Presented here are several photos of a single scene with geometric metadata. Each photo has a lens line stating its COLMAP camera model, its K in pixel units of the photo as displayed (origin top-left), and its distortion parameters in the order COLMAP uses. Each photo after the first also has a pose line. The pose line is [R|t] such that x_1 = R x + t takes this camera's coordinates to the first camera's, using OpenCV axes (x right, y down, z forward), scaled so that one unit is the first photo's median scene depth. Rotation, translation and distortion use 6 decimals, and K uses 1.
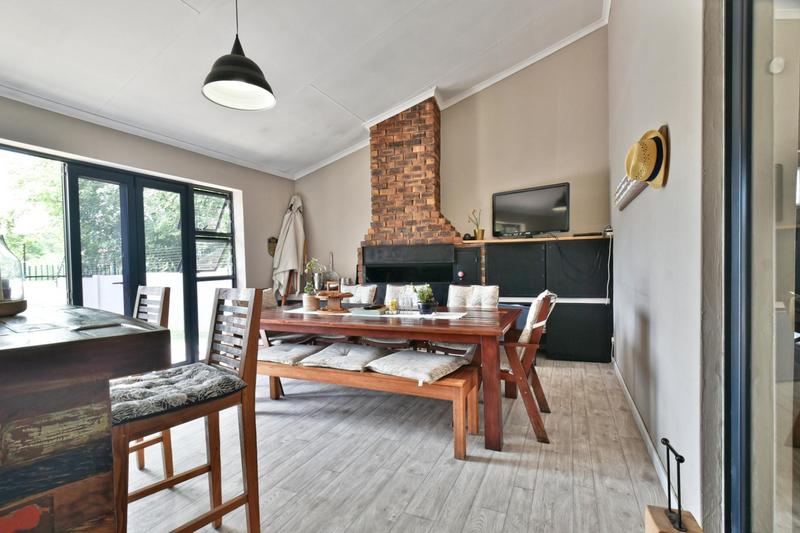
lens RADIAL K [[358.8, 0, 403.8], [0, 358.8, 269.7], [0, 0, 1]] dist [0.015871, -0.000815]
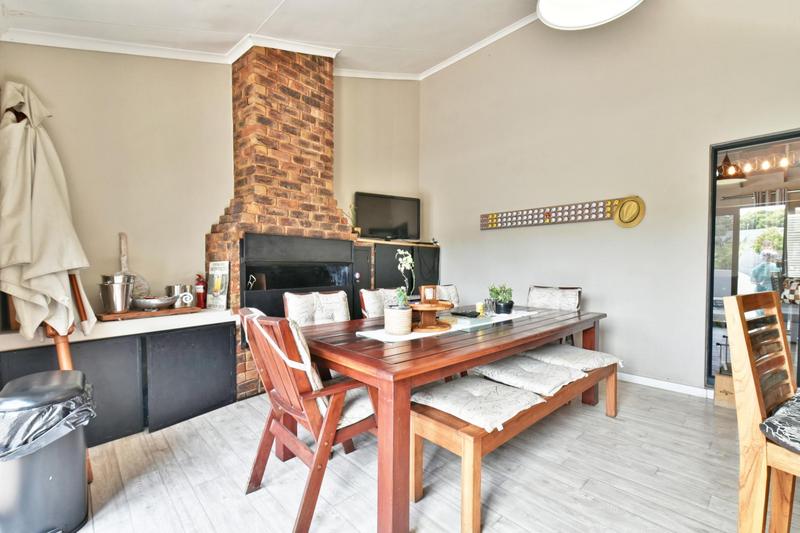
lens RADIAL K [[358.8, 0, 402.3], [0, 358.8, 266.2], [0, 0, 1]] dist [0.015871, -0.000815]
pose [[0.382928, 0.017384, 0.923615, -0.593756], [0.006537, 0.999747, -0.021527, 0.008533], [-0.923755, 0.014281, 0.382717, 0.539325]]
